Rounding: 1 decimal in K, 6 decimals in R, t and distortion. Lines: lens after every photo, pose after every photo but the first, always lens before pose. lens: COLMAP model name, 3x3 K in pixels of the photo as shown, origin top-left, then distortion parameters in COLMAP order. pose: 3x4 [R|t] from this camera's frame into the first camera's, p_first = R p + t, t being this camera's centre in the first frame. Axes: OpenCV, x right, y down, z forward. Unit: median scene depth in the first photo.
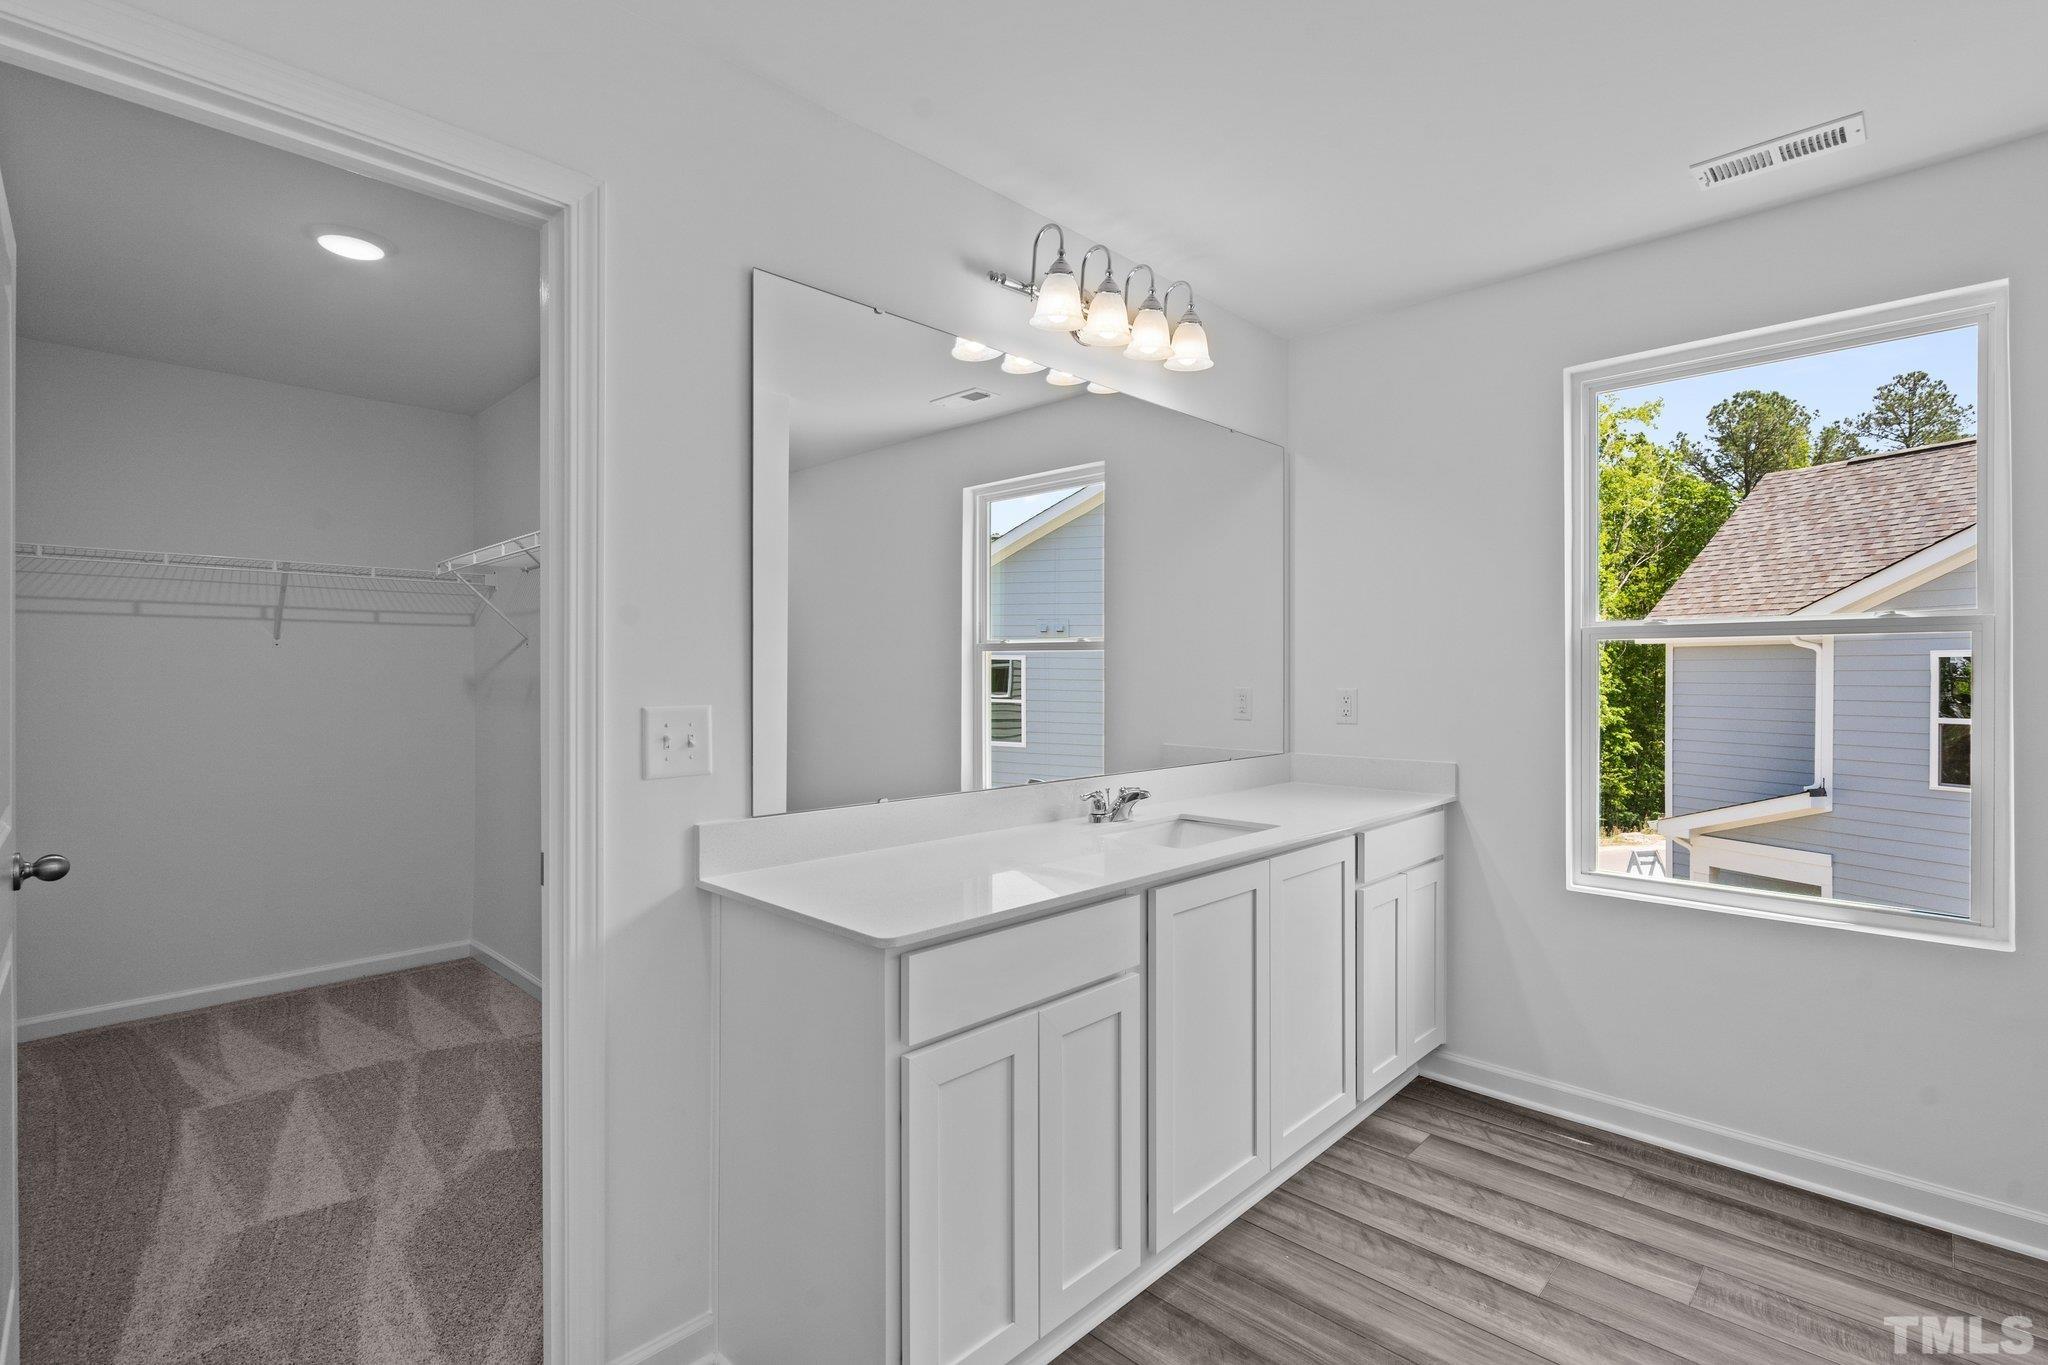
lens RADIAL K [[926.9, 0, 1019.0], [0, 926.9, 681.0], [0, 0, 1]] dist [-0.003186, 0.000135]
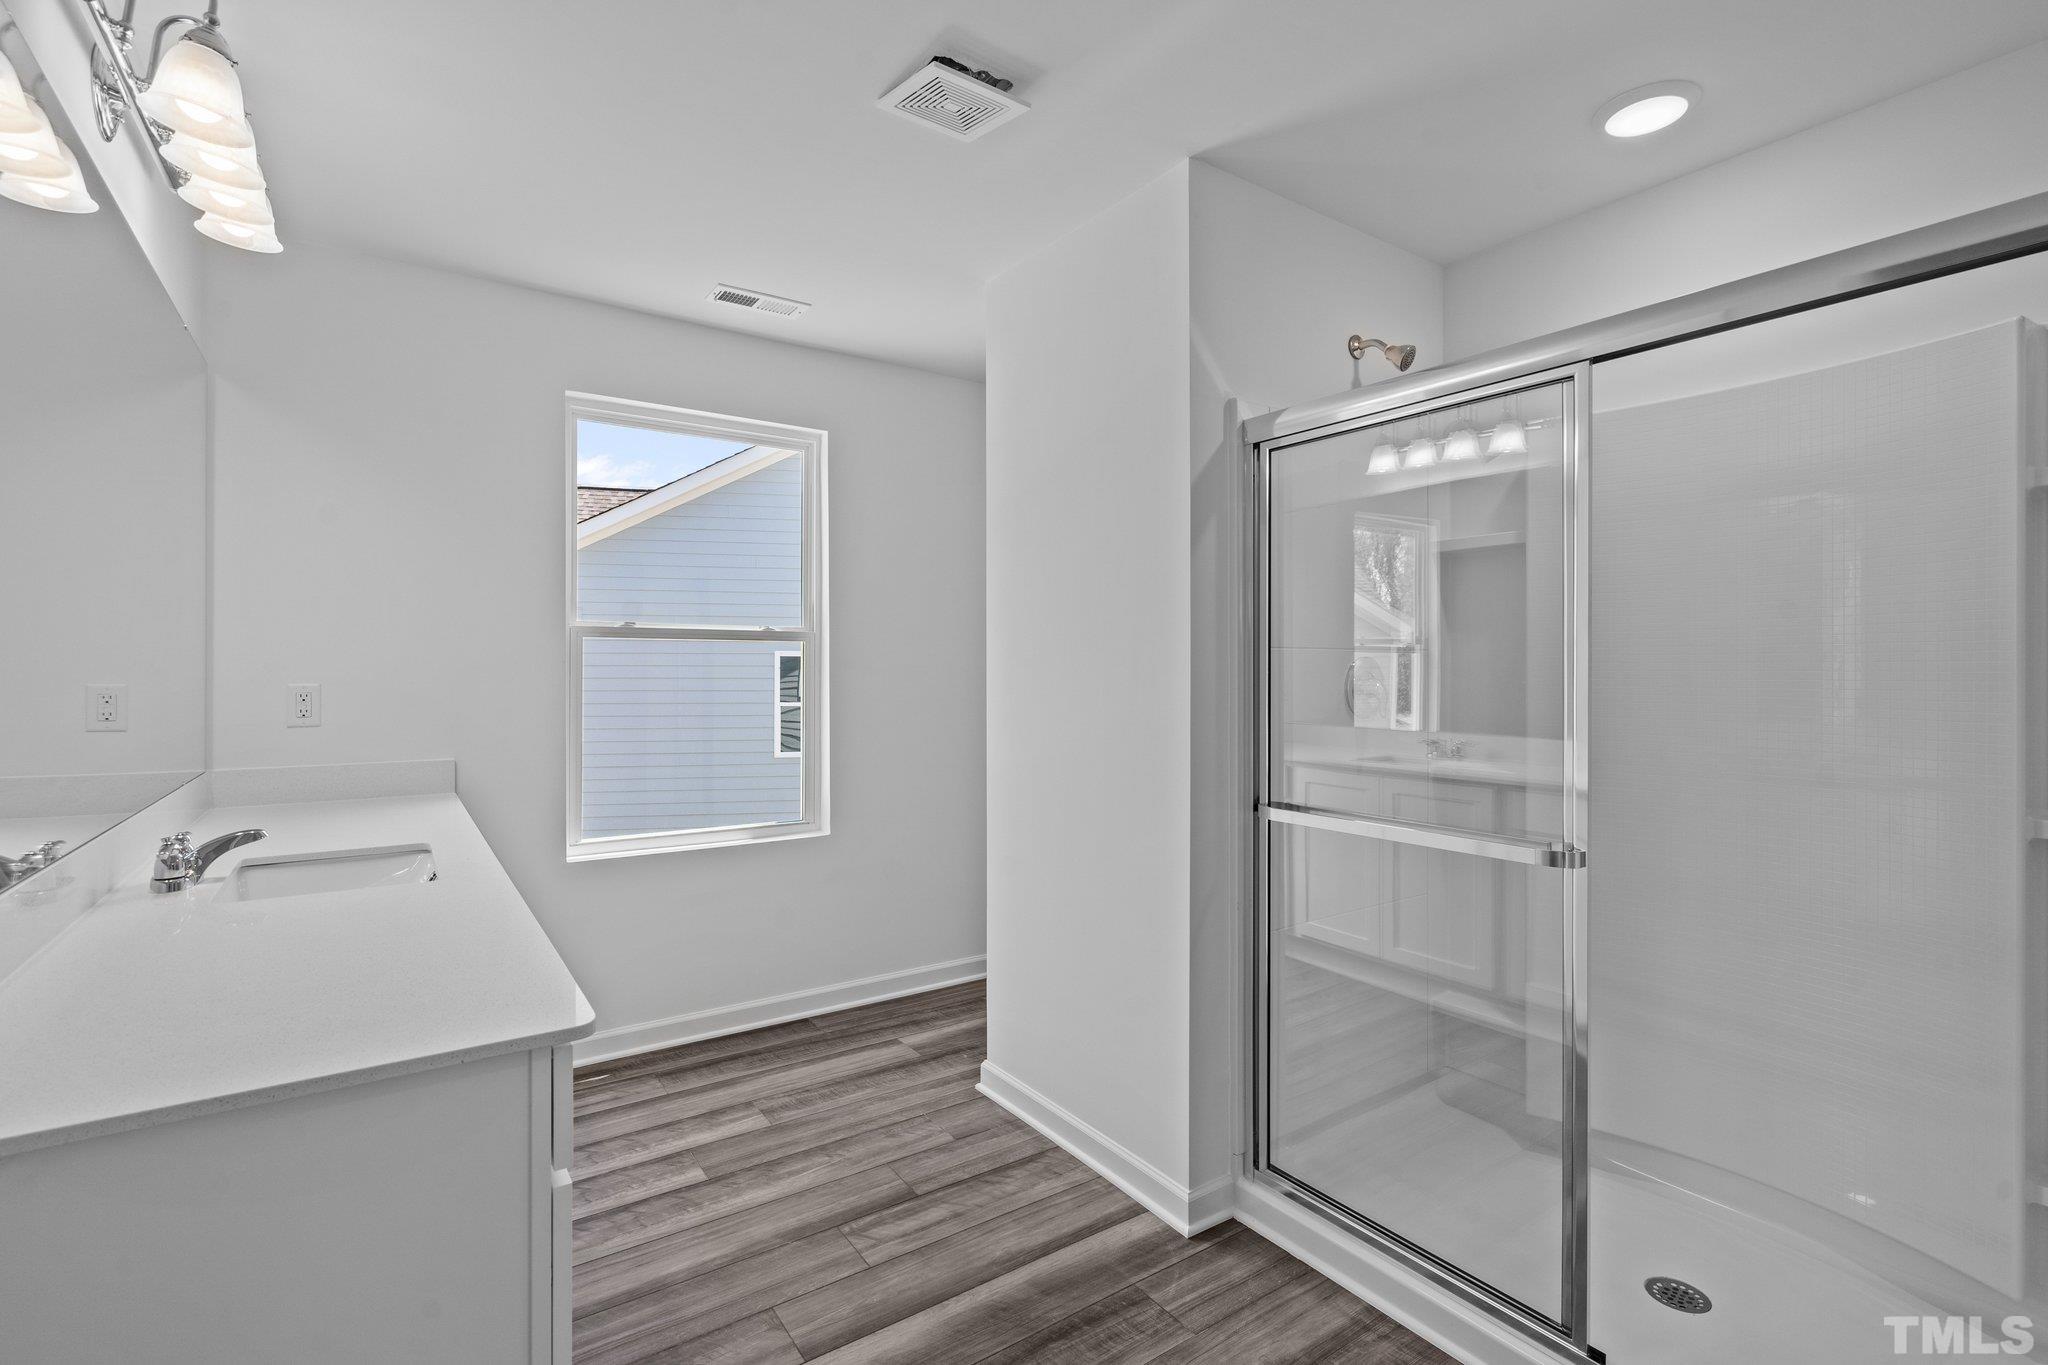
lens RADIAL K [[926.9, 0, 1019.0], [0, 926.9, 681.0], [0, 0, 1]] dist [-0.003186, 0.000135]
pose [[0.197857, -0.009437, 0.980185, -0.497916], [0.004208, 0.999953, 0.008778, 0.002153], [-0.980222, 0.002388, 0.197888, 0.328989]]
